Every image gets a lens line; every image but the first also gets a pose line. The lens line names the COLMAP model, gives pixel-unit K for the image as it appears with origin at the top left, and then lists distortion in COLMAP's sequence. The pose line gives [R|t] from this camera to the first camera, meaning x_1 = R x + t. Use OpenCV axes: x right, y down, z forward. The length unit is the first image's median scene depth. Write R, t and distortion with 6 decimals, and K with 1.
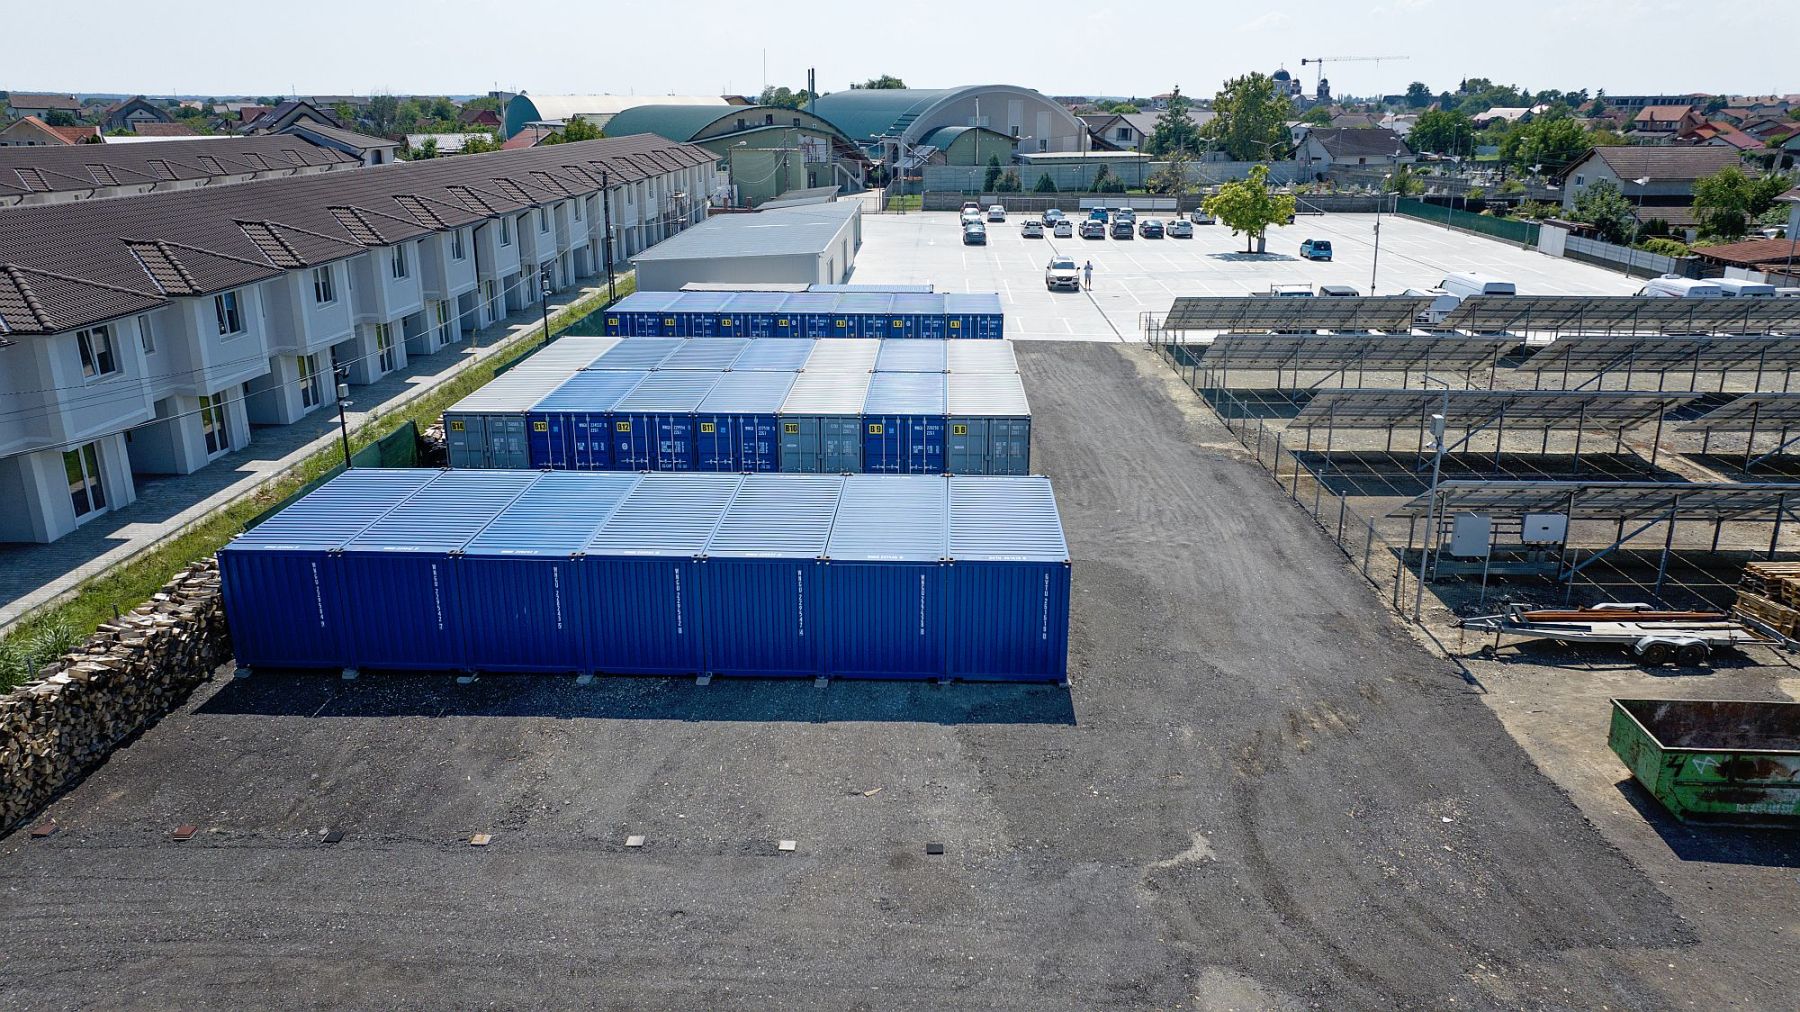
lens RADIAL K [[1264.1, 0, 909.2], [0, 1264.1, 496.3], [0, 0, 1]] dist [-0.020106, 0.008043]
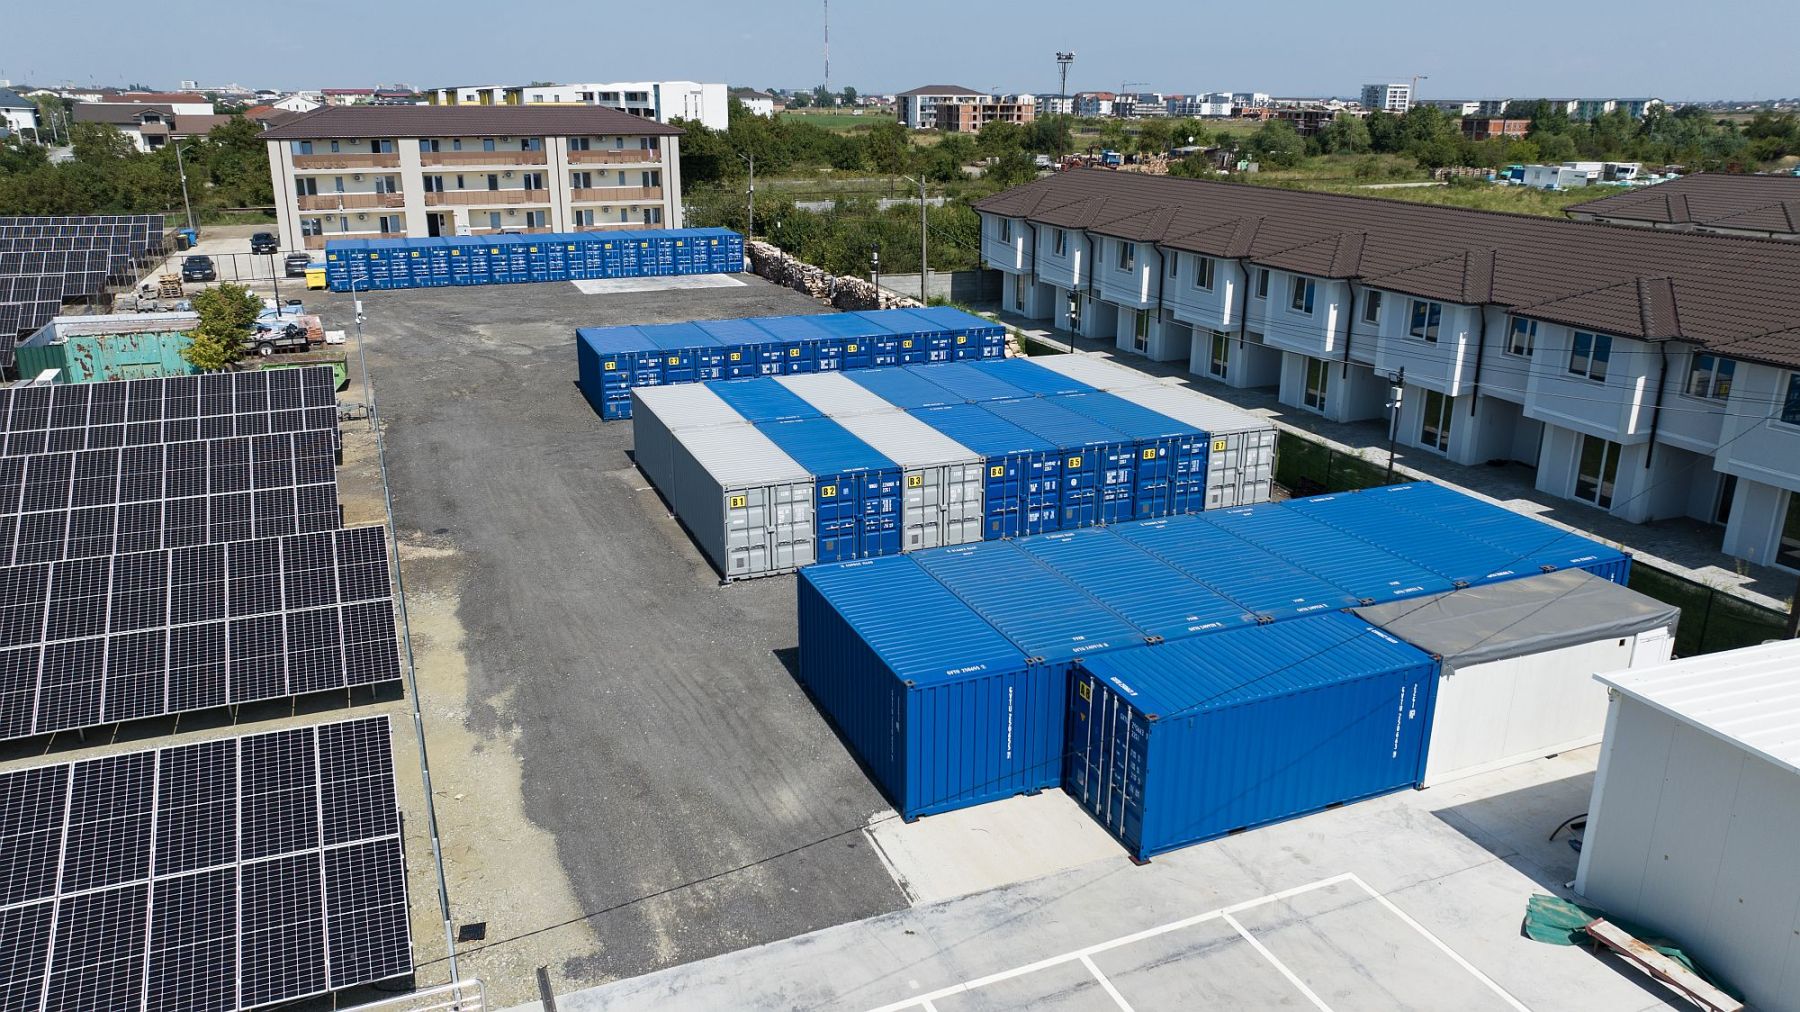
lens RADIAL K [[1264.1, 0, 909.2], [0, 1264.1, 496.3], [0, 0, 1]] dist [-0.020106, 0.008043]
pose [[-0.911426, 0.117477, -0.394337, 0.331191], [-0.130303, 0.826643, 0.547433, -0.646390], [0.390287, 0.550328, -0.738116, 1.997813]]
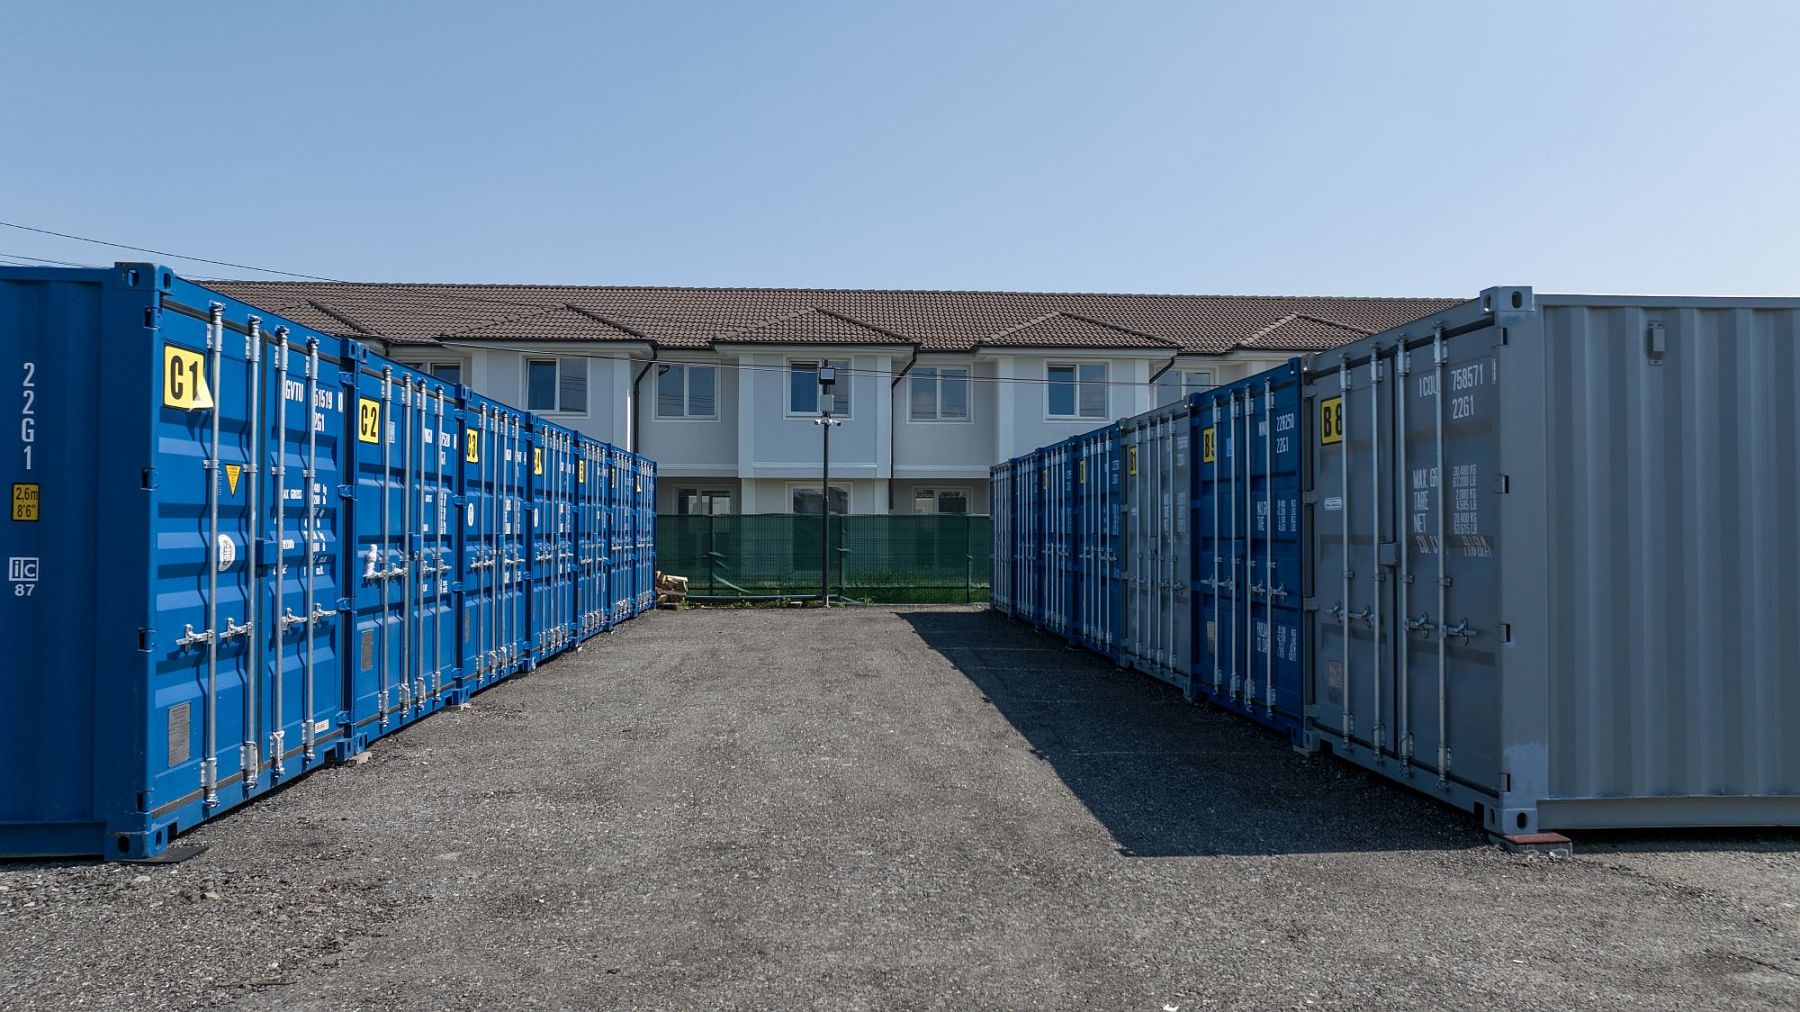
lens RADIAL K [[1264.1, 0, 909.2], [0, 1264.1, 496.3], [0, 0, 1]] dist [-0.020106, 0.008043]
pose [[0.104311, -0.026597, -0.994189, 0.249862], [-0.300478, 0.952084, -0.056997, -0.005781], [0.948068, 0.304677, 0.091321, 0.913427]]
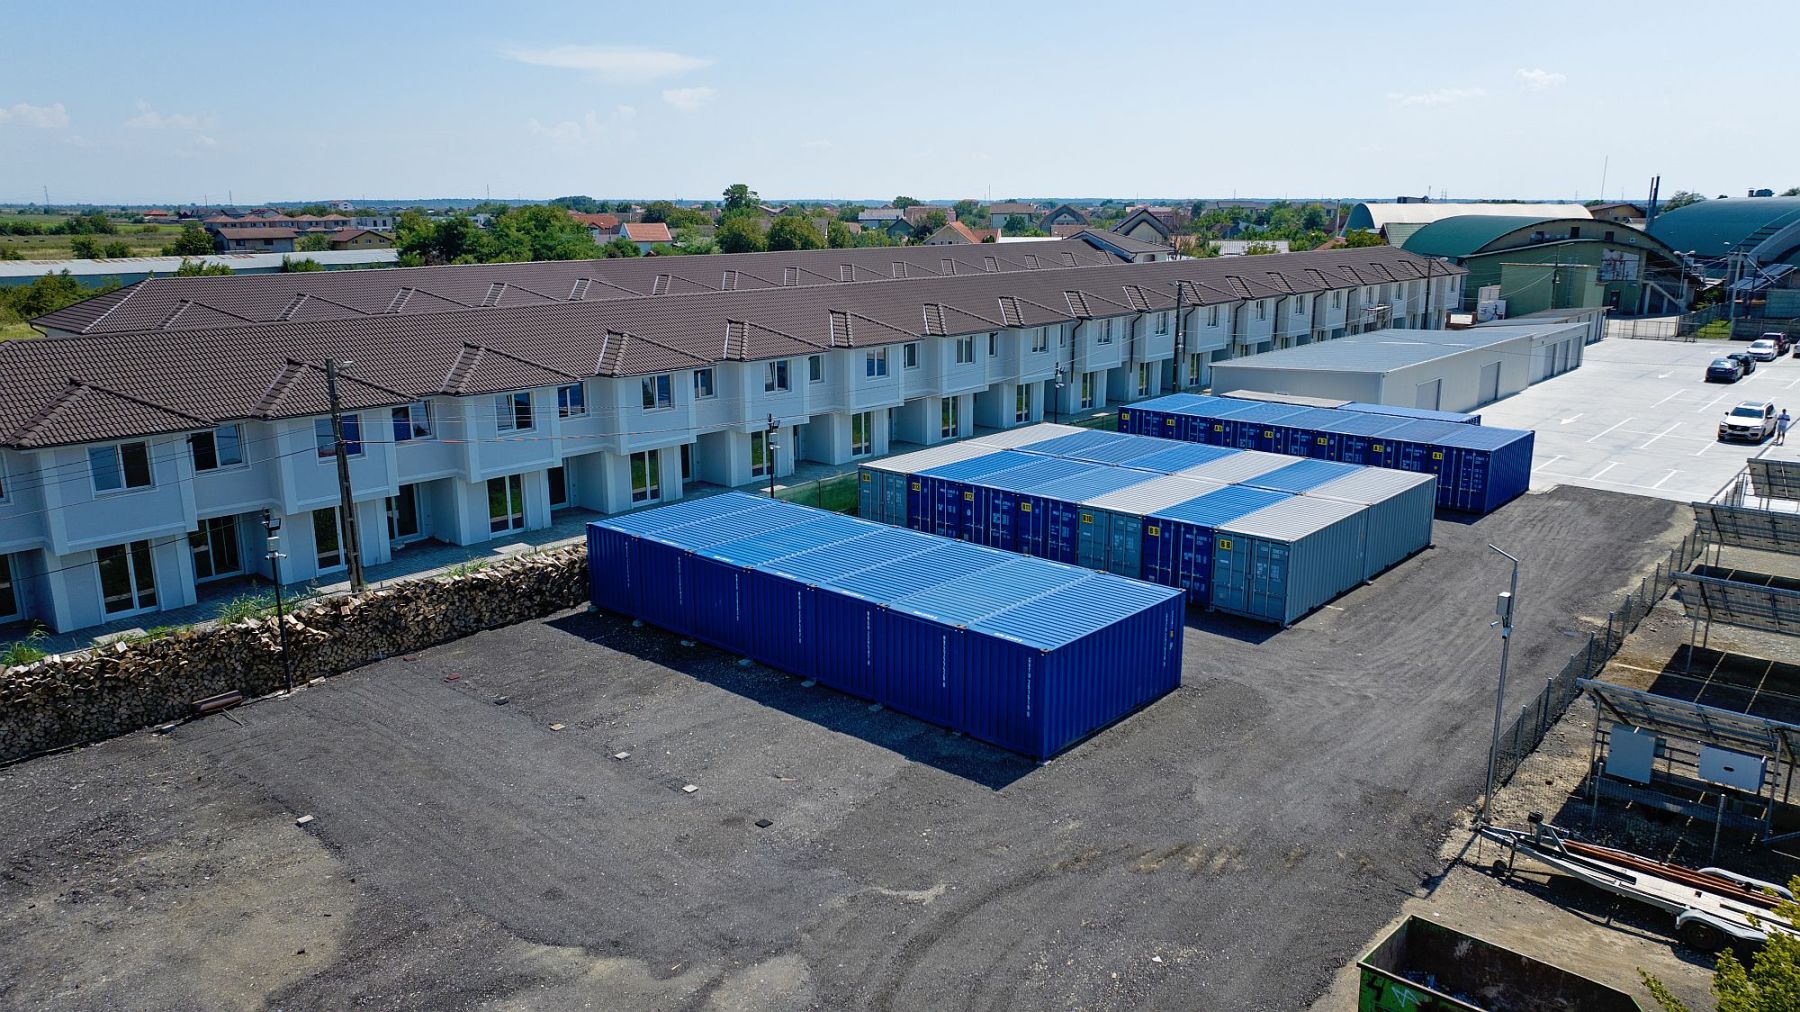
lens RADIAL K [[1264.1, 0, 909.2], [0, 1264.1, 496.3], [0, 0, 1]] dist [-0.020106, 0.008043]
pose [[0.770517, 0.140639, -0.621711, 0.477132], [-0.187811, 0.982148, -0.010589, -0.031867], [0.609123, 0.124923, 0.783175, 0.027995]]
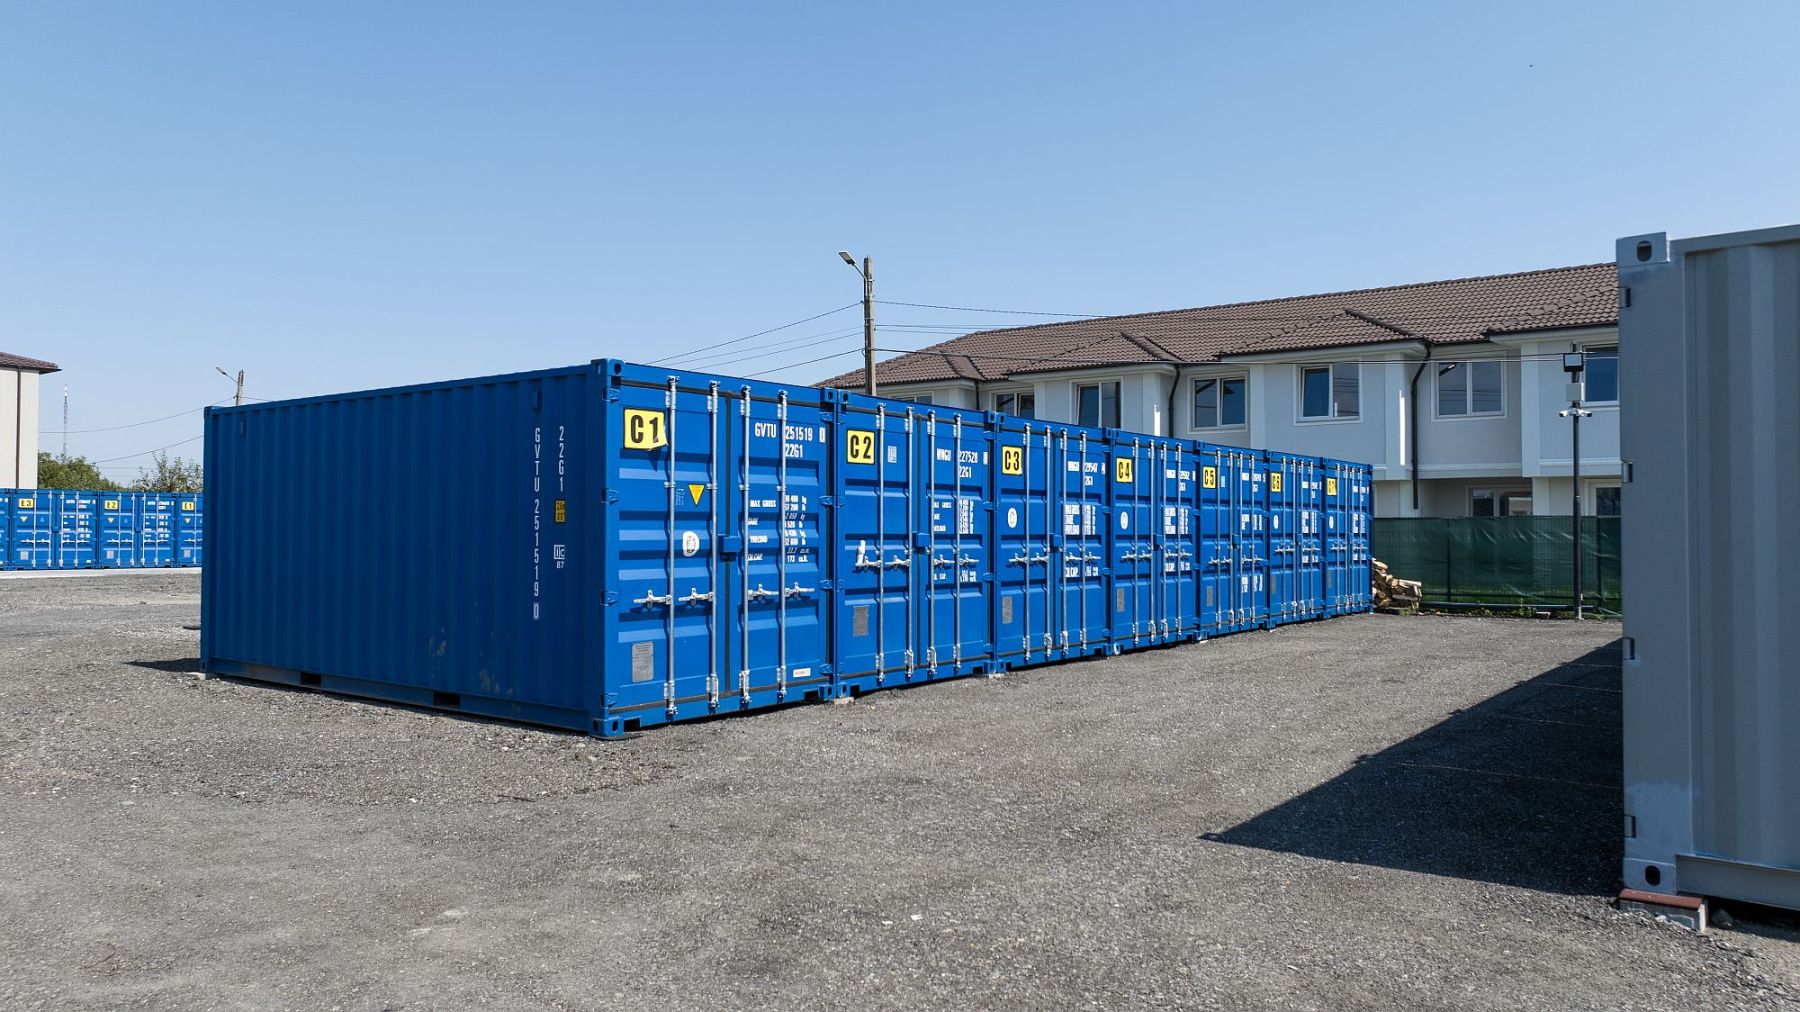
lens RADIAL K [[1264.1, 0, 909.2], [0, 1264.1, 496.3], [0, 0, 1]] dist [-0.020106, 0.008043]
pose [[-0.573353, -0.025909, -0.818899, 0.253025], [-0.249866, 0.957415, 0.144652, -0.037320], [0.780278, 0.287551, -0.555411, 1.016255]]
